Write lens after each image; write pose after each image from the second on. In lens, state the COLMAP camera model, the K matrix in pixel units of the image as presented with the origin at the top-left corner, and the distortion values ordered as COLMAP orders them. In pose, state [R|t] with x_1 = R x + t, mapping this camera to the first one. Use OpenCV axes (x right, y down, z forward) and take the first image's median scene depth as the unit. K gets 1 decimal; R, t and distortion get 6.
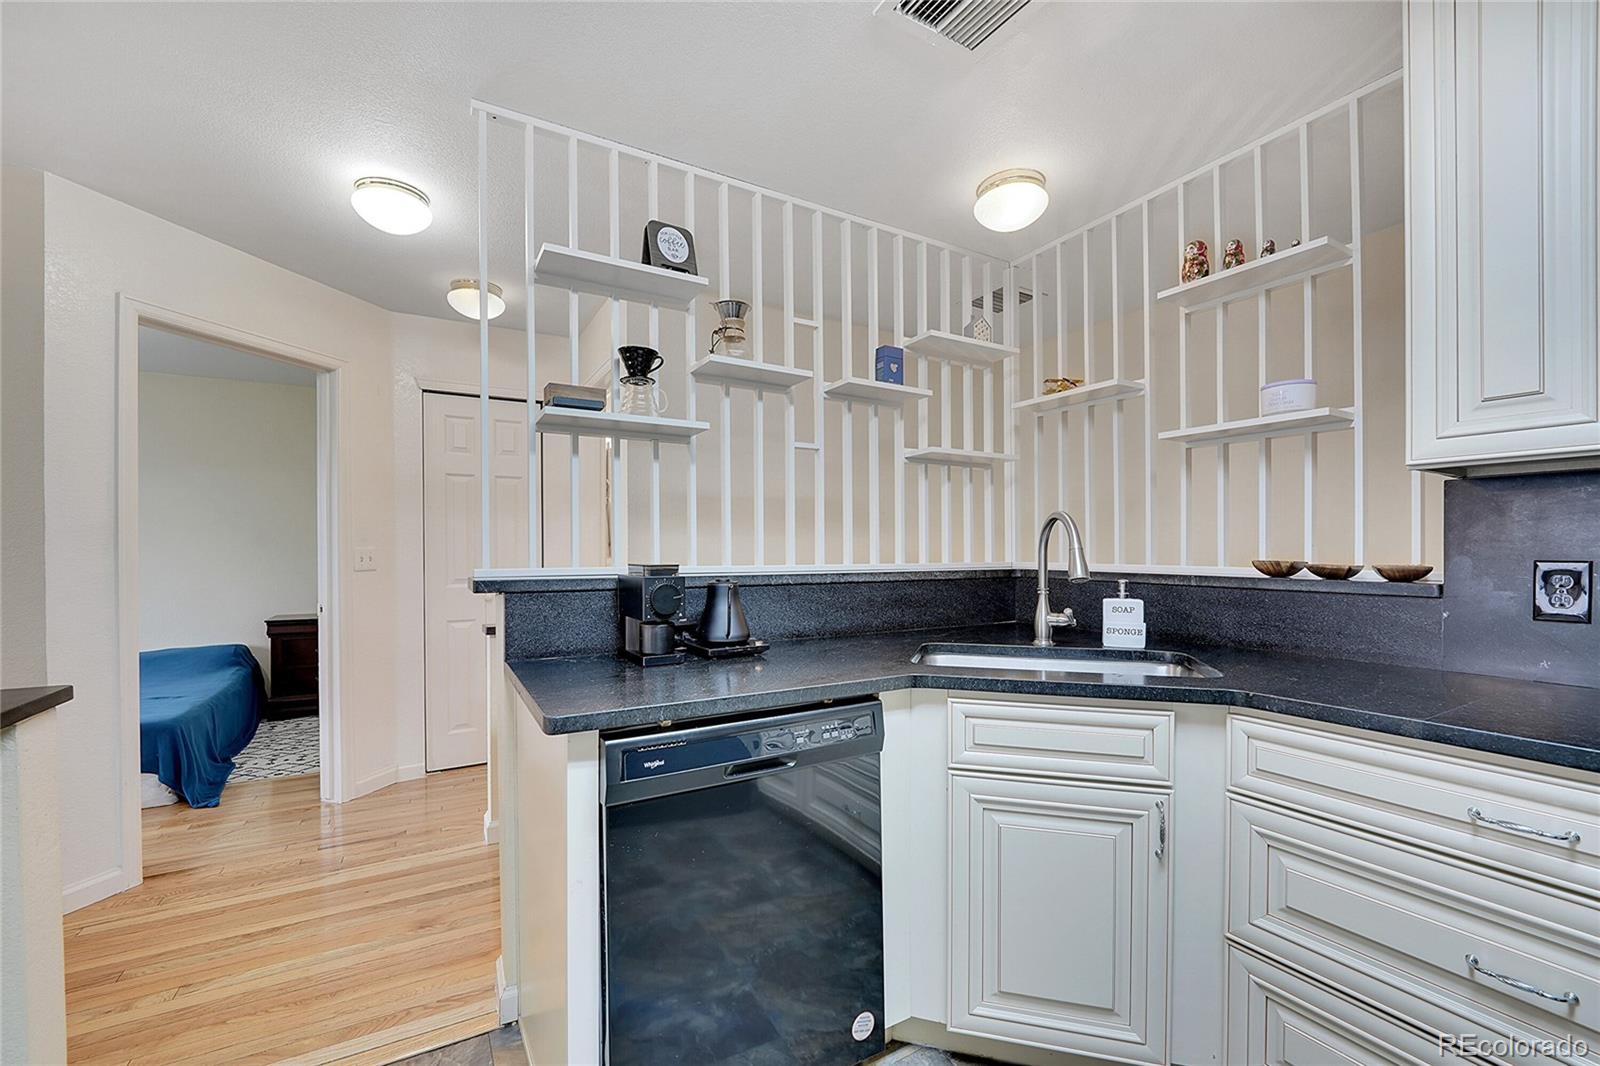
lens RADIAL K [[672.2, 0, 794.3], [0, 672.2, 546.4], [0, 0, 1]] dist [-0.007691, 0.000967]
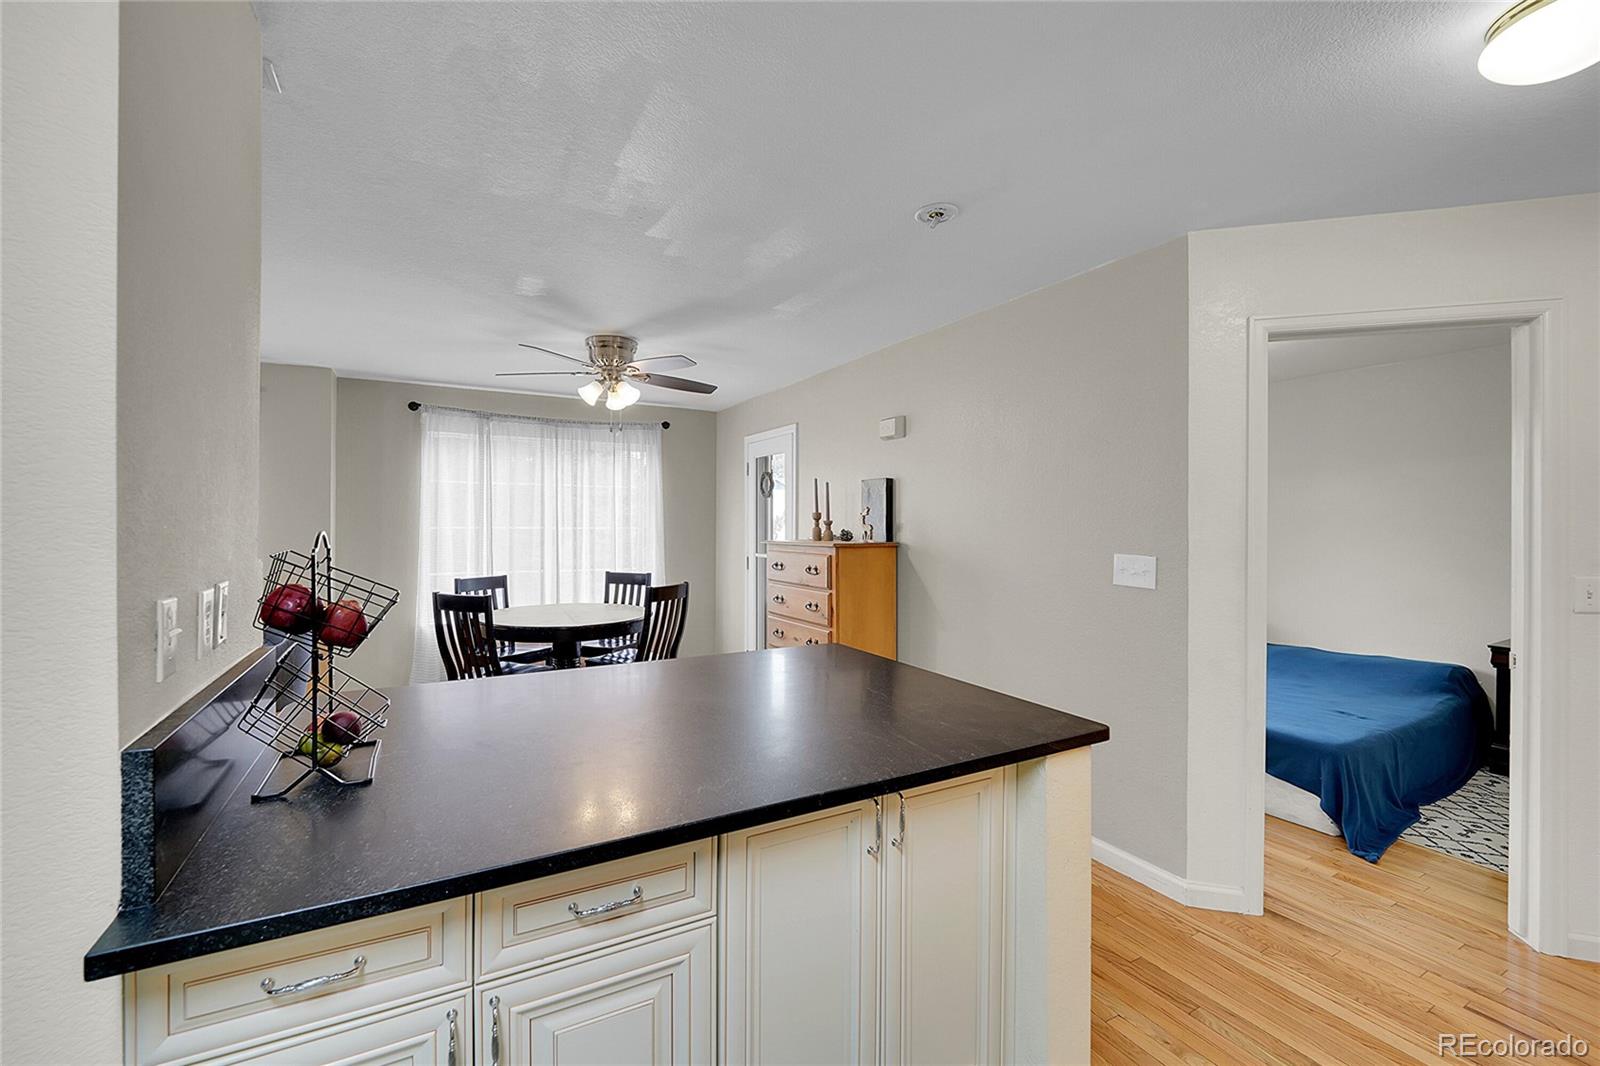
lens RADIAL K [[653.0, 0, 791.8], [0, 653.0, 529.8], [0, 0, 1]] dist [-0.009211, -0.001143]
pose [[-0.003217, 0.010520, -0.999939, -0.036233], [0.004165, 0.999936, 0.010507, -0.083097], [0.999986, -0.004131, -0.003260, 0.354637]]
